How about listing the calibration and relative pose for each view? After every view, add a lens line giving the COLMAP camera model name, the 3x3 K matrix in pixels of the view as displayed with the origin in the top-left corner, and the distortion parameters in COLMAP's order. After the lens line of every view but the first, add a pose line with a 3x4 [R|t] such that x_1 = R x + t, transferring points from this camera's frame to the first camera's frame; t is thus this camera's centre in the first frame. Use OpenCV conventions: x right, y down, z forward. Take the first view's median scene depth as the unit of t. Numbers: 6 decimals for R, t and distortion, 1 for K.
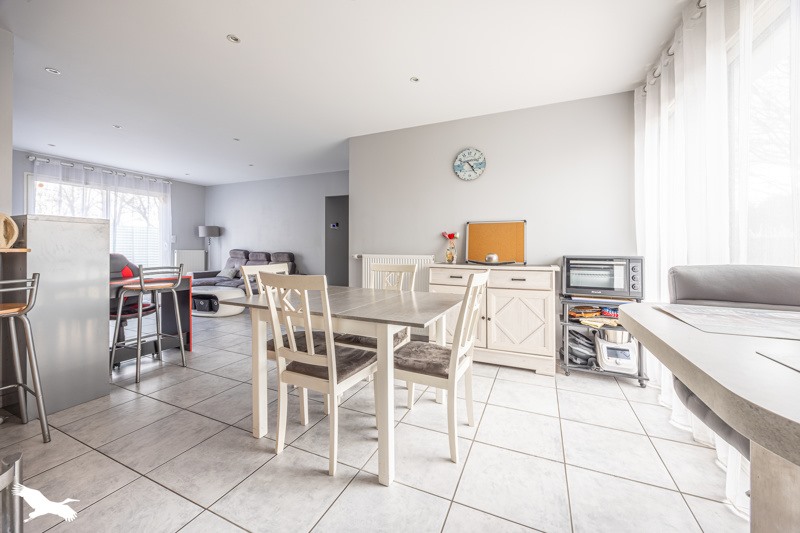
lens RADIAL K [[314.7, 0, 399.5], [0, 314.7, 243.6], [0, 0, 1]] dist [-0.000106, -0.000009]
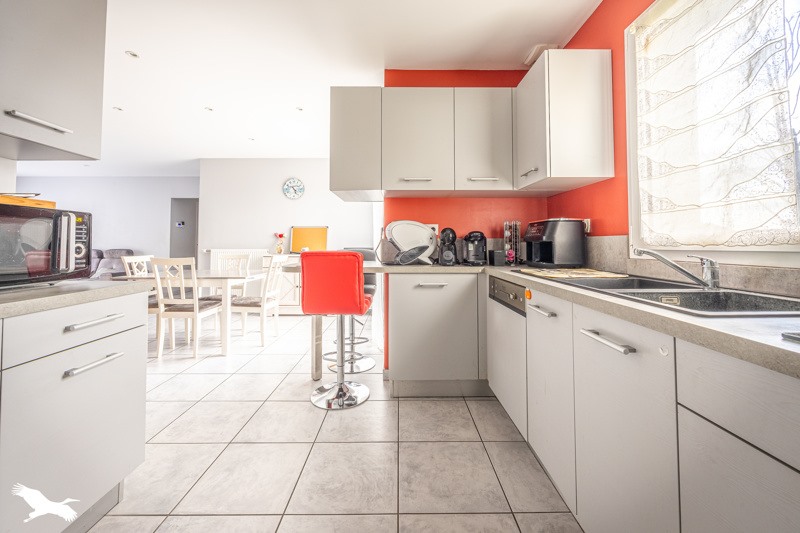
lens RADIAL K [[317.9, 0, 400.4], [0, 317.9, 227.0], [0, 0, 1]] dist [0.000219, 0.000010]
pose [[0.907609, 0.014280, 0.419574, 0.060552], [0.001137, 0.999334, -0.036473, -0.012119], [-0.419815, 0.033581, 0.906988, -0.774090]]
